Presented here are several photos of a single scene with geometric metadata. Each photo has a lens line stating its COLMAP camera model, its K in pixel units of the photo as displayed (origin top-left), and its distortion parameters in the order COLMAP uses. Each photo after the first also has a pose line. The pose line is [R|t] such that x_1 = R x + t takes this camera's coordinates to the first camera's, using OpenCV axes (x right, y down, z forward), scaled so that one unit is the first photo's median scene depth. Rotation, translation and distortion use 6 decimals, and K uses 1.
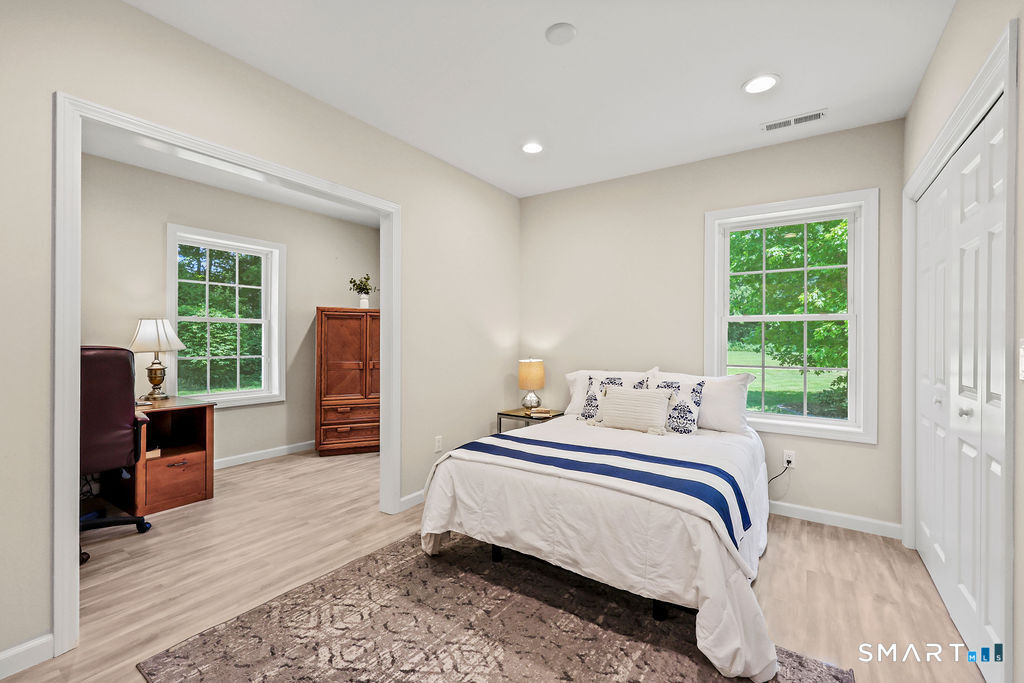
lens RADIAL K [[431.3, 0, 516.1], [0, 431.3, 338.8], [0, 0, 1]] dist [-0.002776, 0.000175]
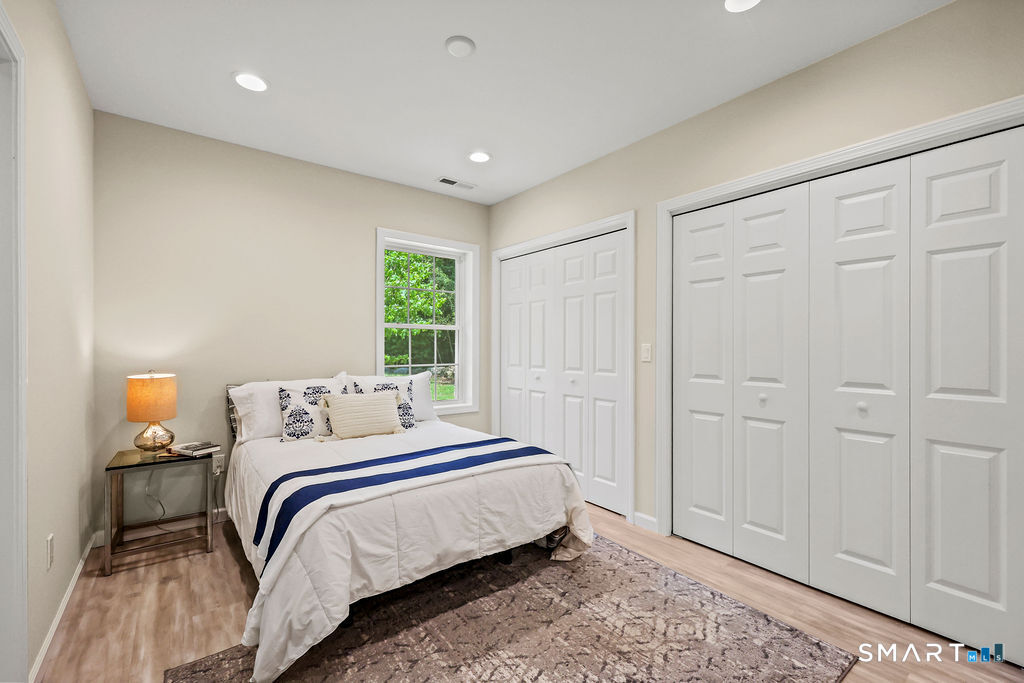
lens RADIAL K [[429.1, 0, 515.5], [0, 429.1, 344.5], [0, 0, 1]] dist [0.002092, 0.000240]
pose [[0.318734, -0.002958, 0.947839, -0.788495], [-0.003616, 0.999984, 0.004337, -0.003610], [-0.947837, -0.004810, 0.318719, 0.523389]]
